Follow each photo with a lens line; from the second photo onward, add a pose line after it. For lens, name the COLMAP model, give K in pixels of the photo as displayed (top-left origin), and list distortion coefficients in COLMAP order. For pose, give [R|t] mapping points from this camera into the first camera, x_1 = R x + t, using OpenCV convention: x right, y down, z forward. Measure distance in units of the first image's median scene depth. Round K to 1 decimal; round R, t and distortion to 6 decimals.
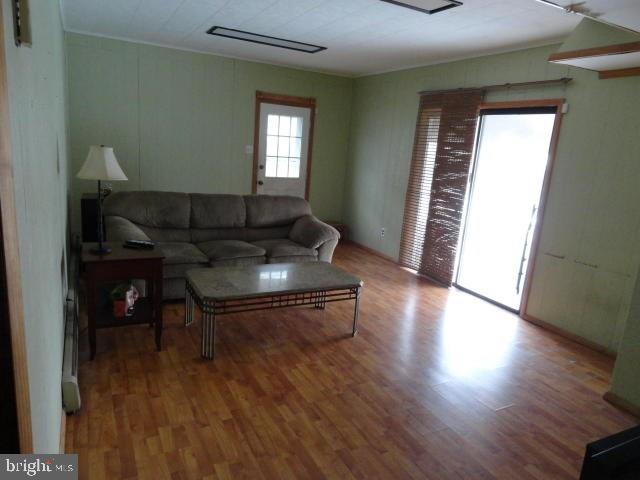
lens RADIAL K [[439.4, 0, 320.0], [0, 439.4, 240.0], [0, 0, 1]] dist [-0.004276, 0.004992]
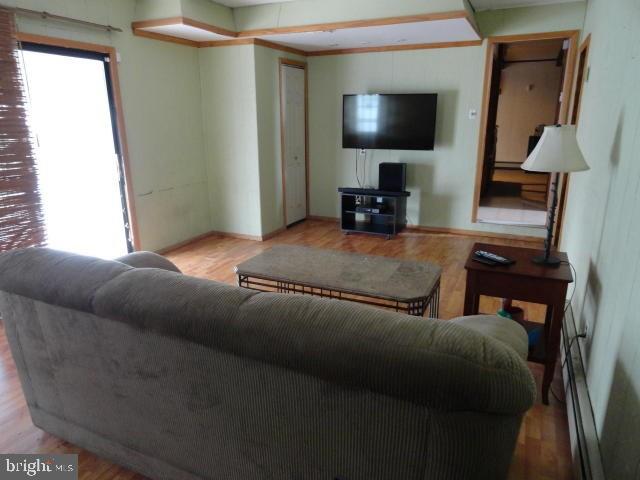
lens RADIAL K [[439.4, 0, 320.0], [0, 439.4, 240.0], [0, 0, 1]] dist [-0.004276, 0.004992]
pose [[-0.609491, -0.284444, 0.740008, -0.609670], [0.130499, 0.884691, 0.447540, -0.307194], [-0.781979, 0.369342, -0.502092, 1.255169]]
